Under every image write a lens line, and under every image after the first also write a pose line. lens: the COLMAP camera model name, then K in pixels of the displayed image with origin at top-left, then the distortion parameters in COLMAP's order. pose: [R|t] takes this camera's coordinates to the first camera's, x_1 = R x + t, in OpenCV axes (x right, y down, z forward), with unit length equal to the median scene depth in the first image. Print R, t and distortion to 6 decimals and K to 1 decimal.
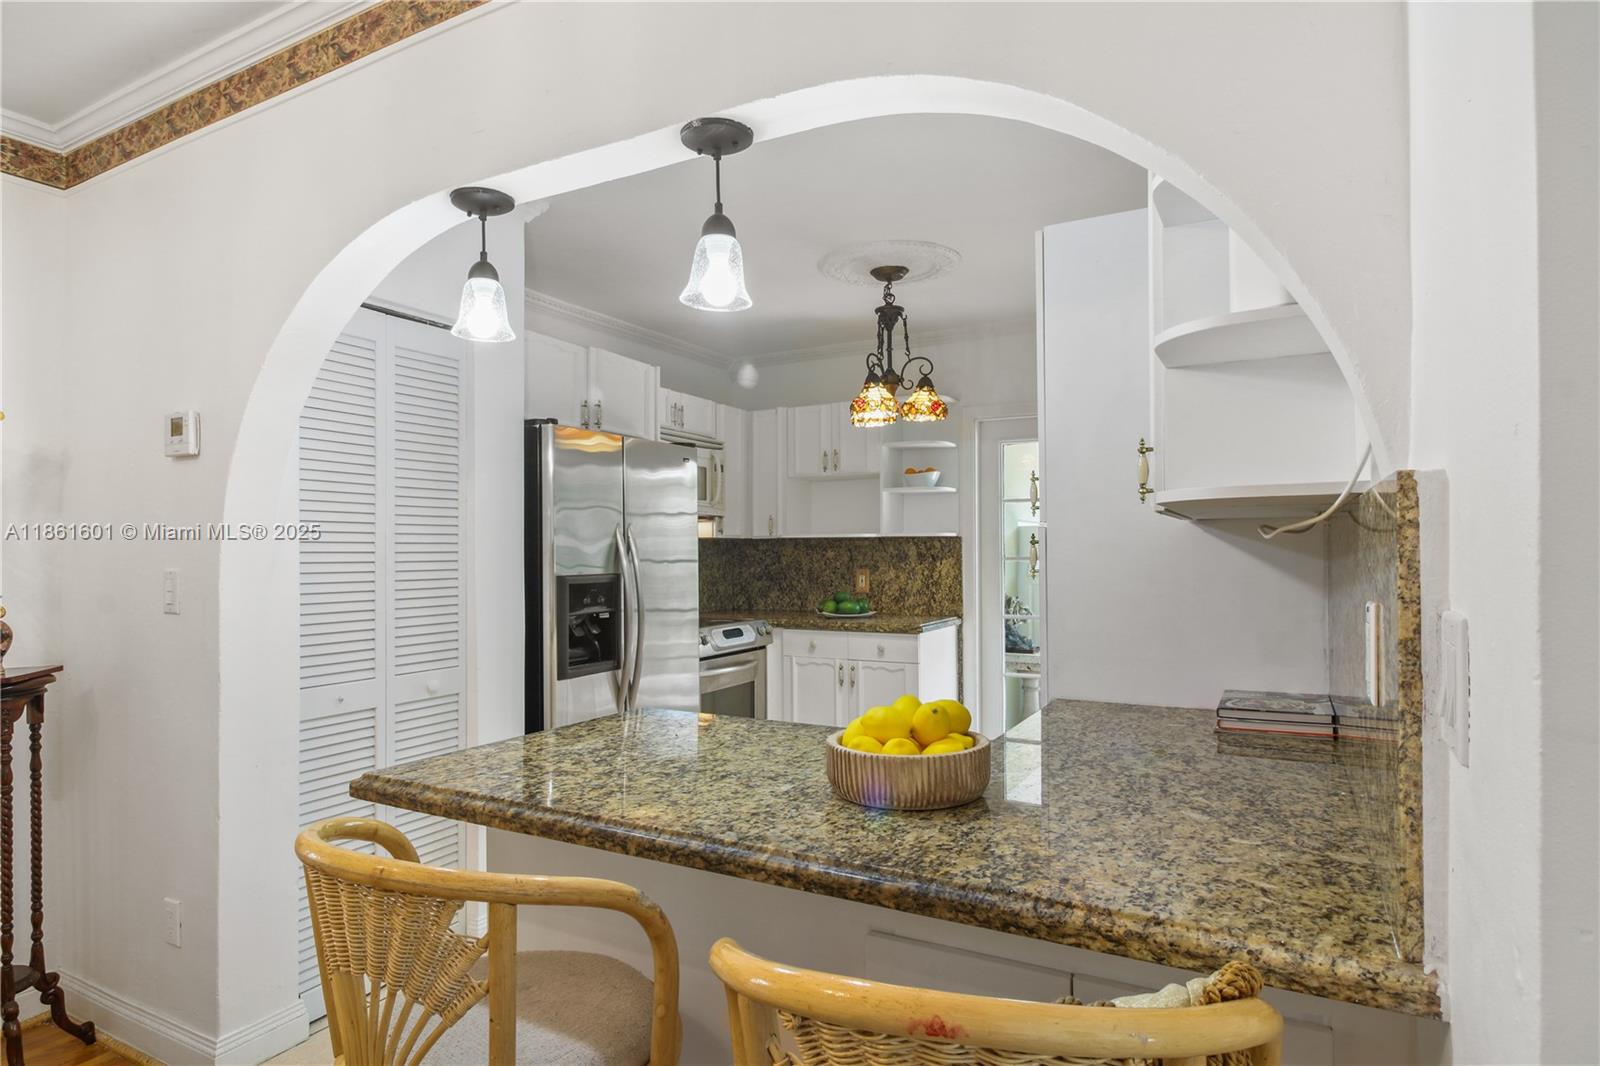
lens RADIAL K [[881.8, 0, 799.2], [0, 881.8, 536.1], [0, 0, 1]] dist [0.000742, 0.000053]
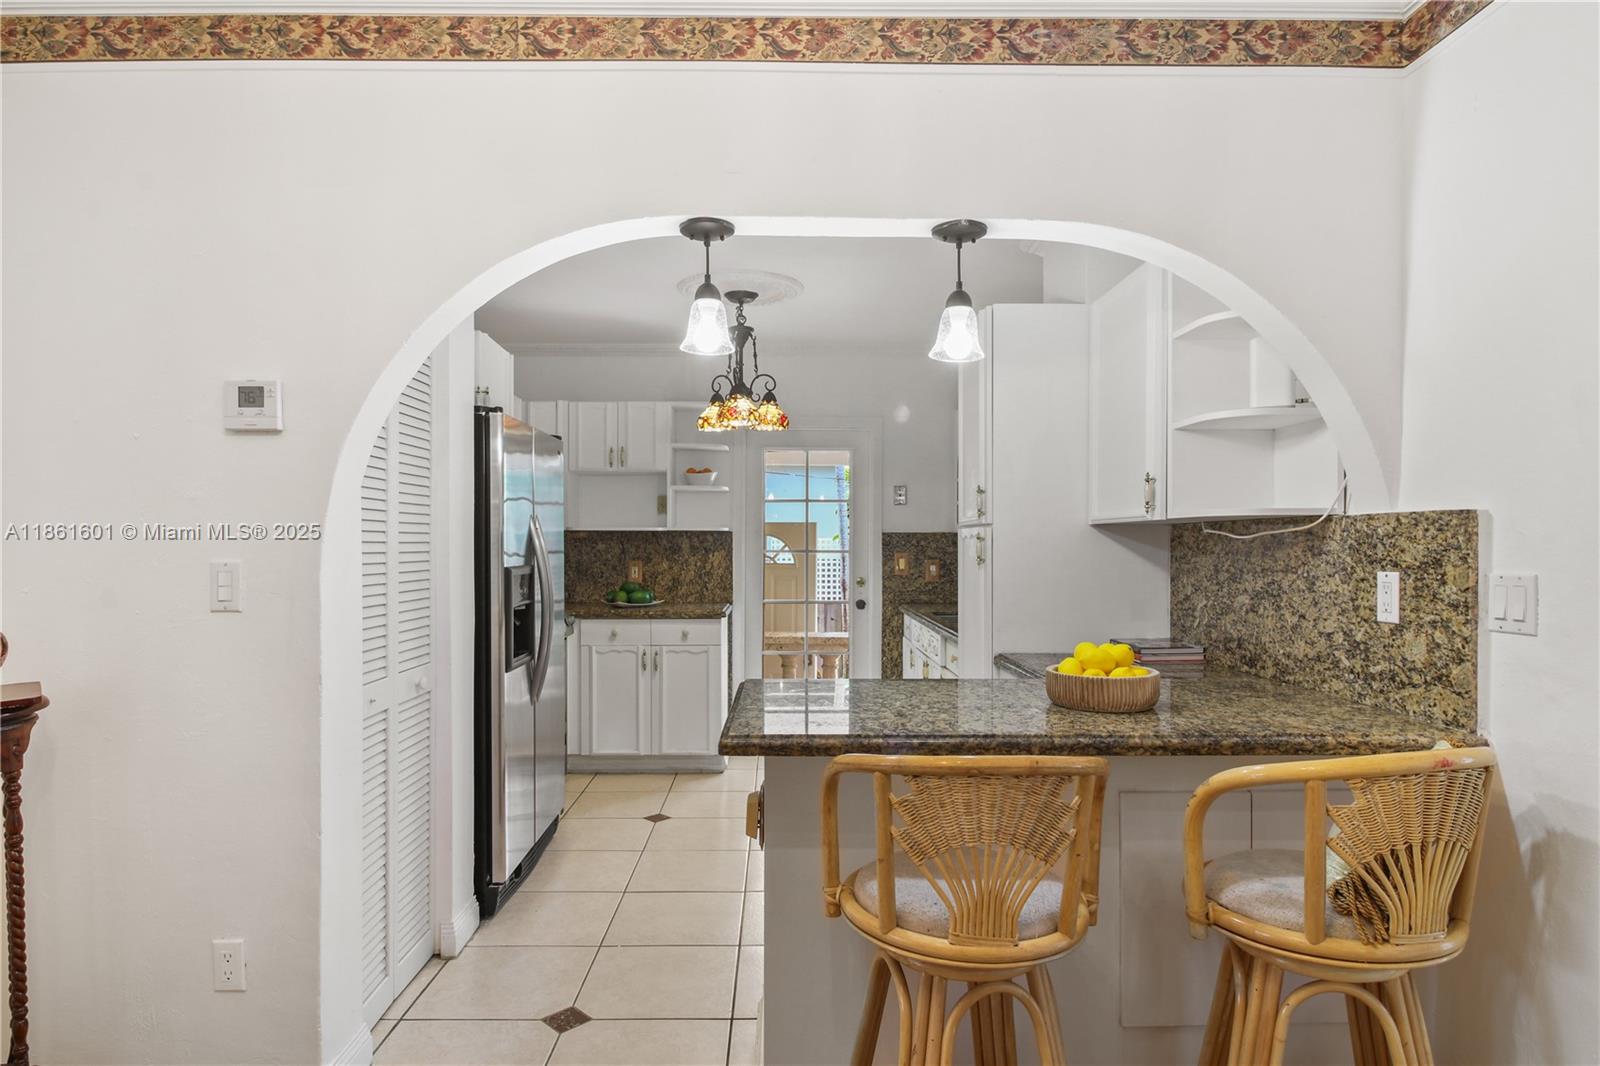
lens RADIAL K [[881.8, 0, 798.1], [0, 881.8, 542.0], [0, 0, 1]] dist [0.000742, 0.000053]
pose [[0.869137, 0.006894, 0.494523, -0.389142], [-0.013952, 0.999847, 0.010583, 0.001558], [-0.494374, -0.016098, 0.869100, -0.015726]]
